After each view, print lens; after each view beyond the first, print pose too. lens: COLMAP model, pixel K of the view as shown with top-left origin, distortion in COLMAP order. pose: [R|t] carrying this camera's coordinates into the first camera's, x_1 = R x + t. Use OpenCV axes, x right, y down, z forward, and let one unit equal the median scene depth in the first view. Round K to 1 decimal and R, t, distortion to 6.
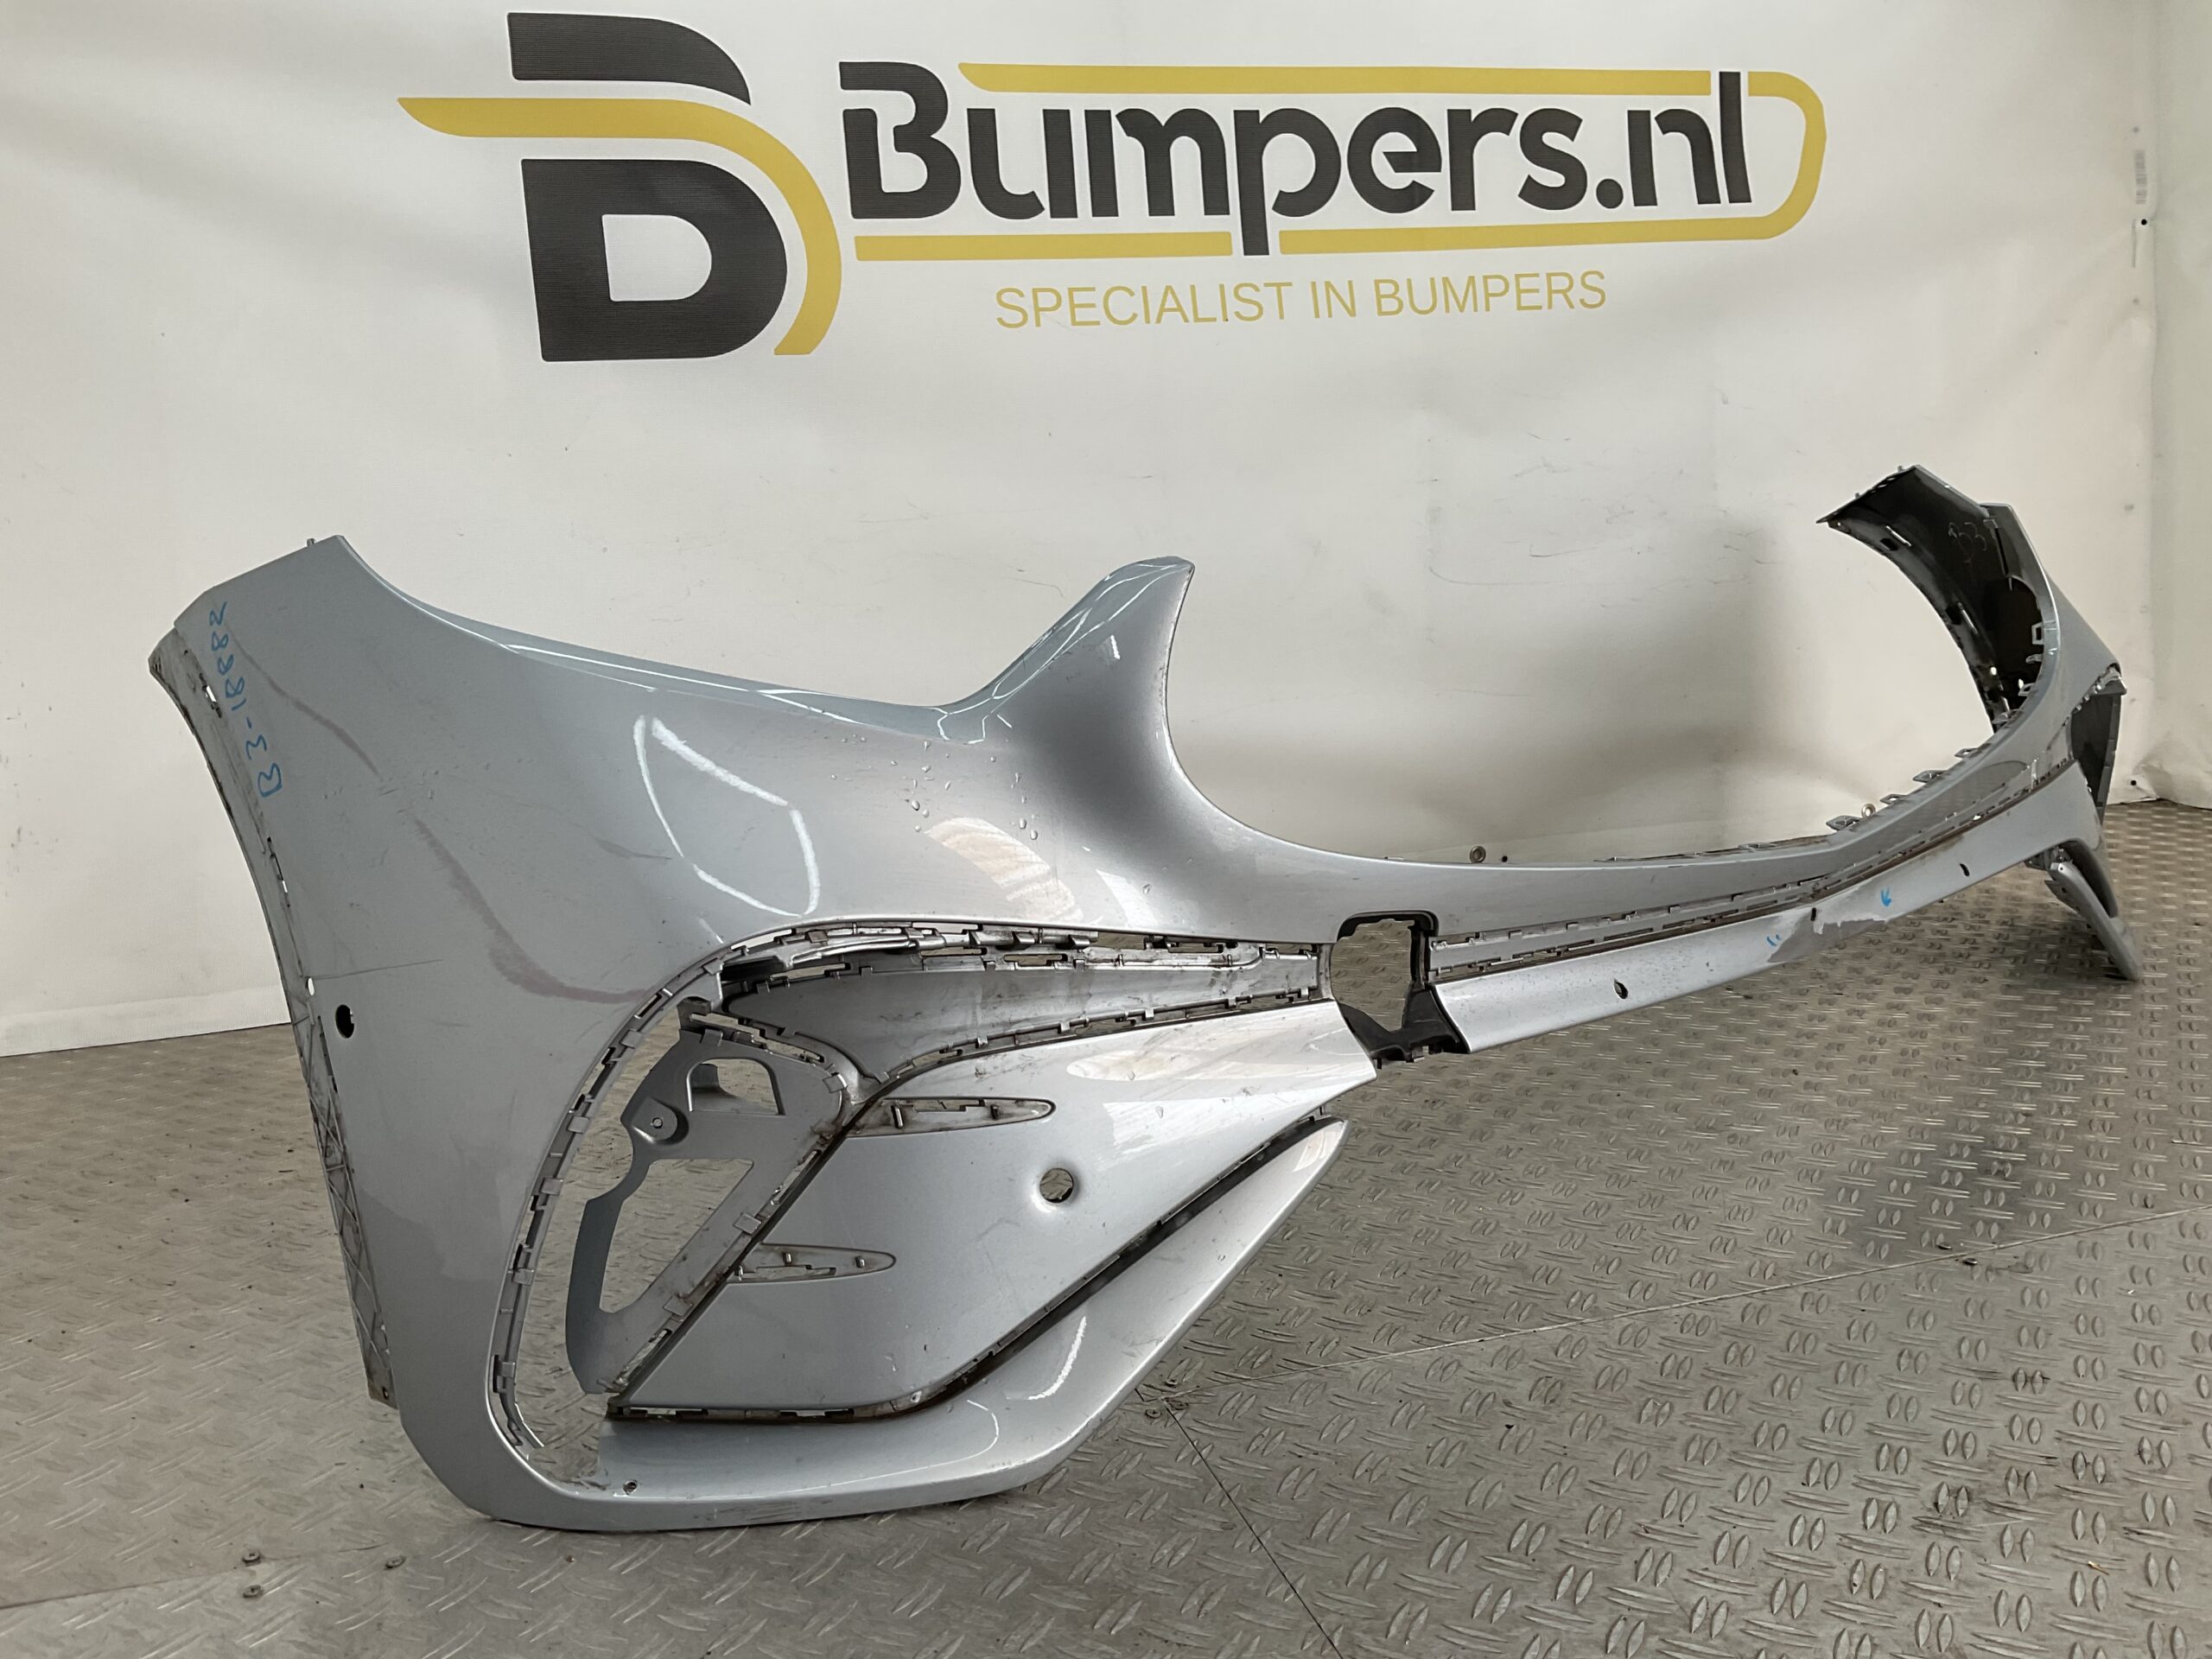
lens RADIAL K [[1761.7, 0, 1106.6], [0, 1761.7, 842.6], [0, 0, 1]] dist [0.013579, -0.050065]
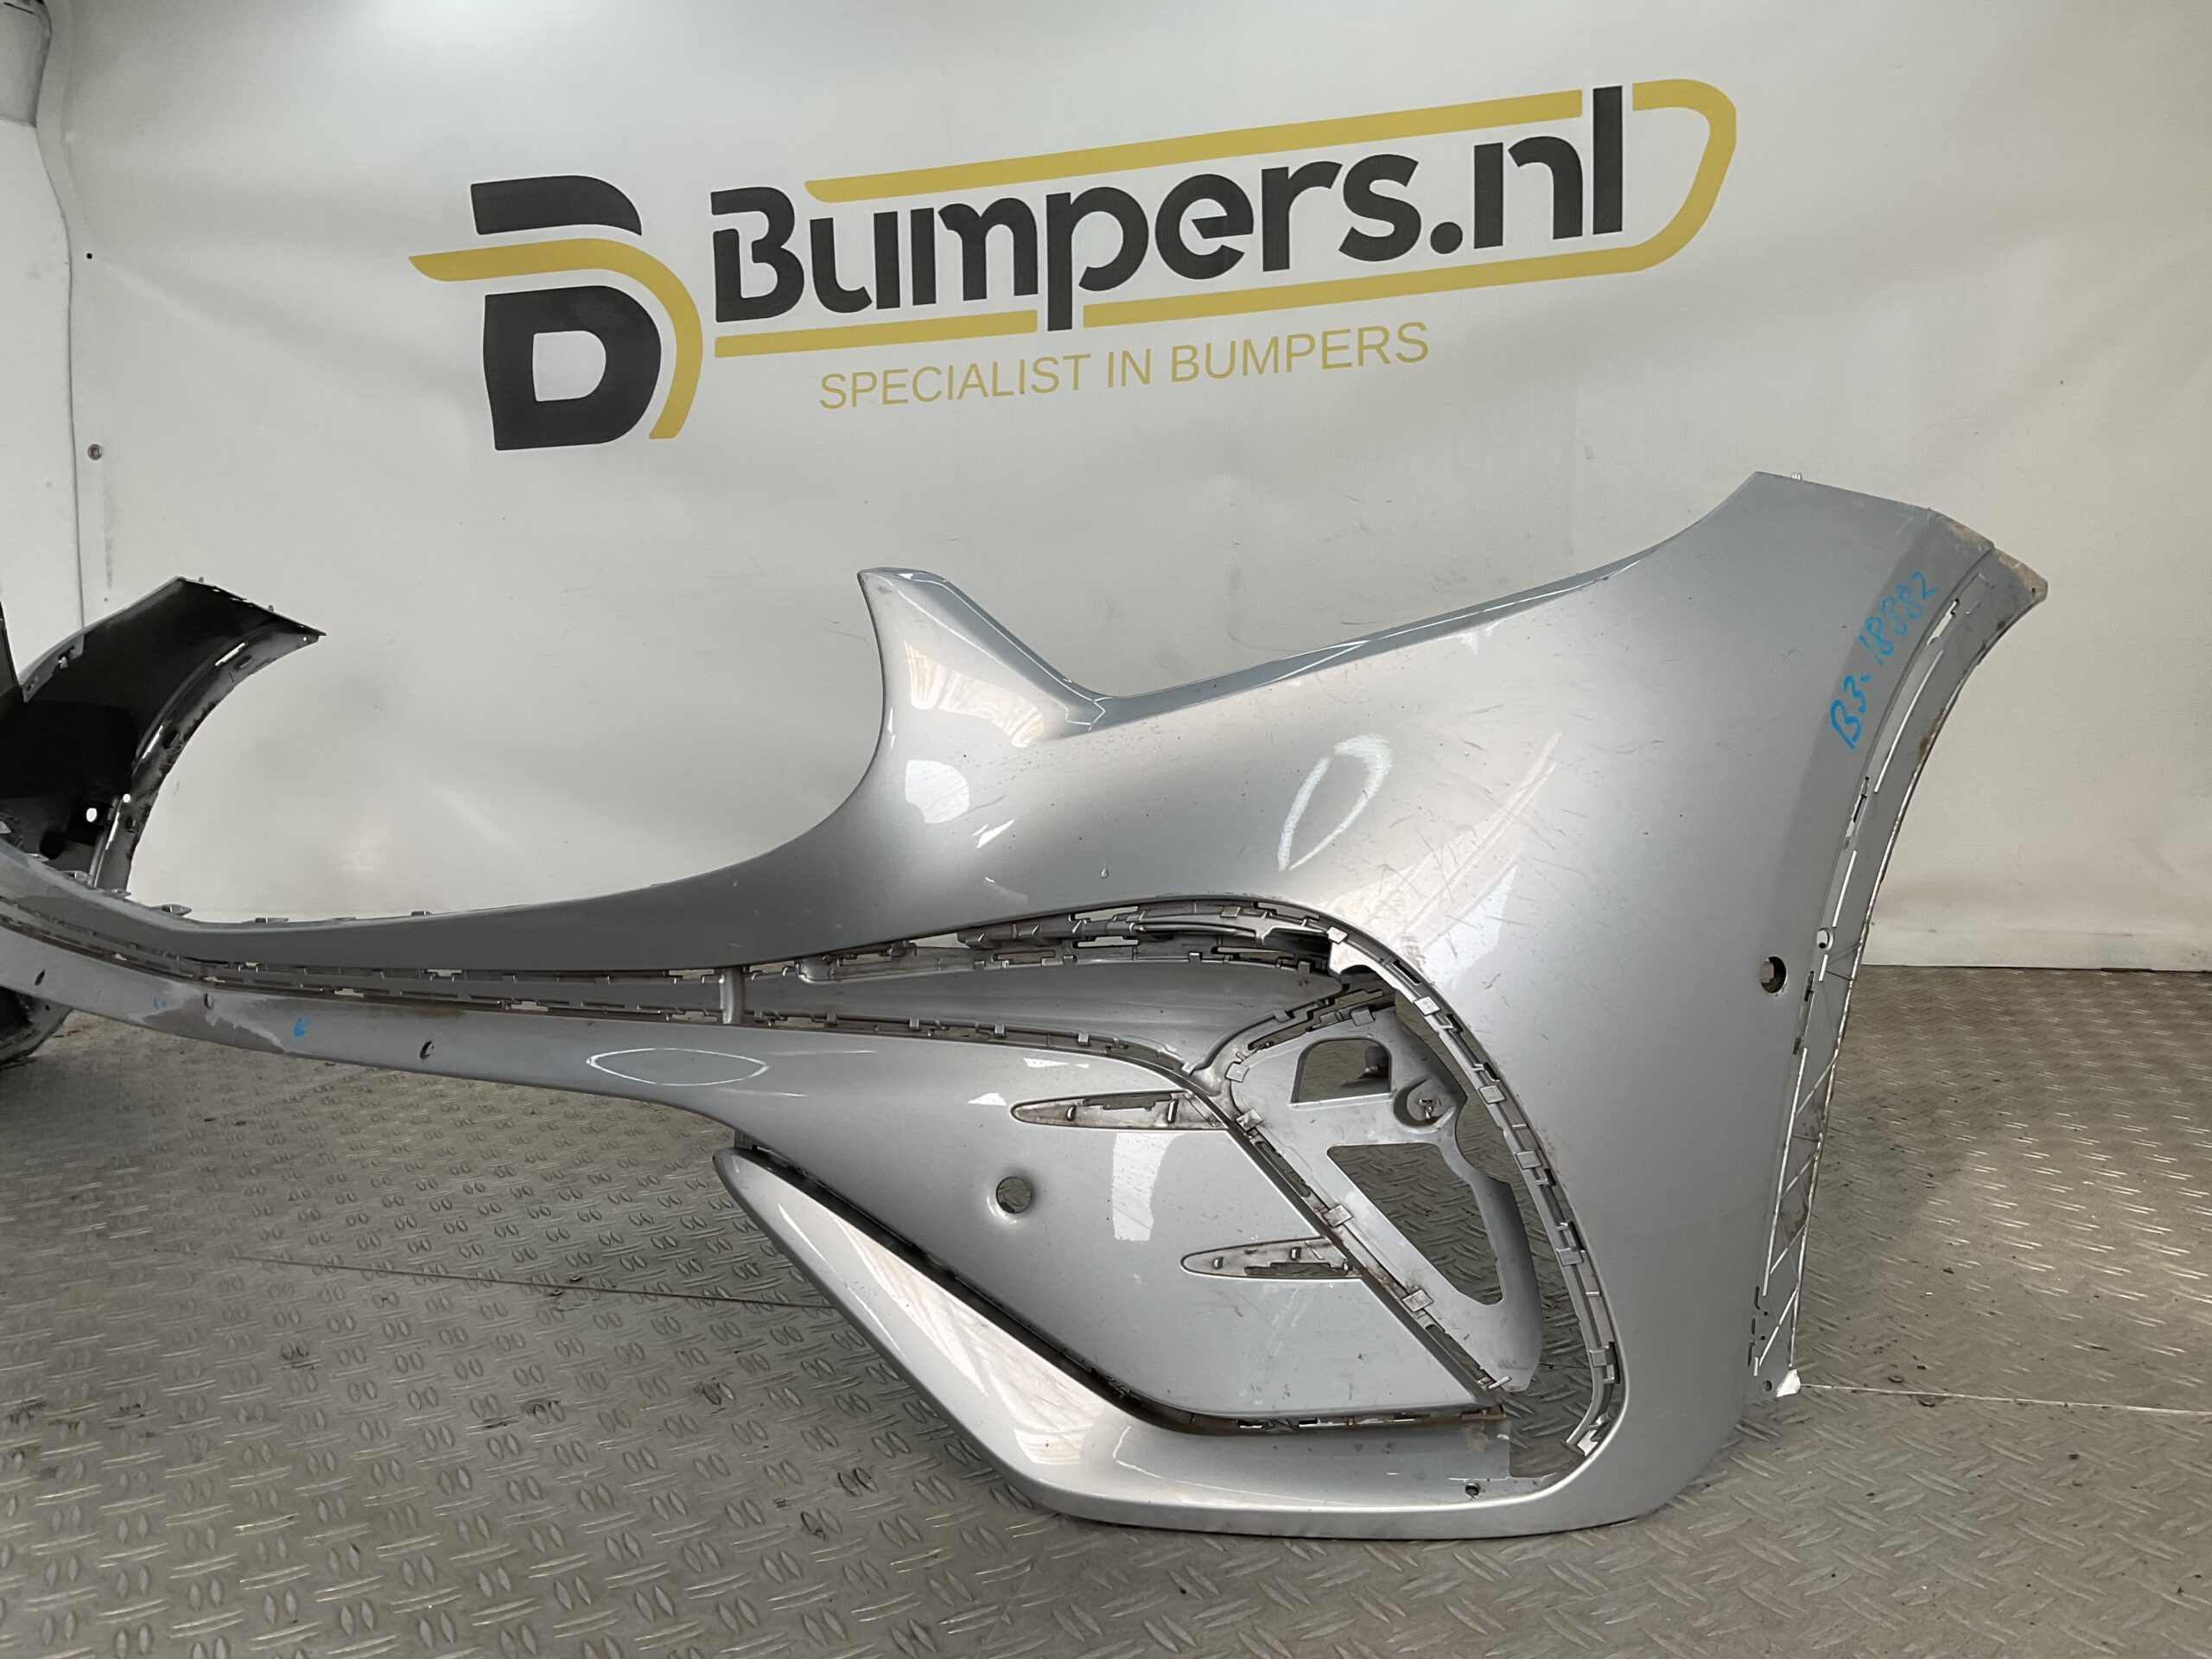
lens RADIAL K [[1761.7, 0, 1112.4], [0, 1761.7, 827.2], [0, 0, 1]] dist [0.013579, -0.050065]
pose [[0.843207, 0.091444, -0.529755, 0.689512], [-0.109153, 0.994023, -0.002154, -0.041952], [0.526391, 0.059640, 0.848148, 0.149331]]
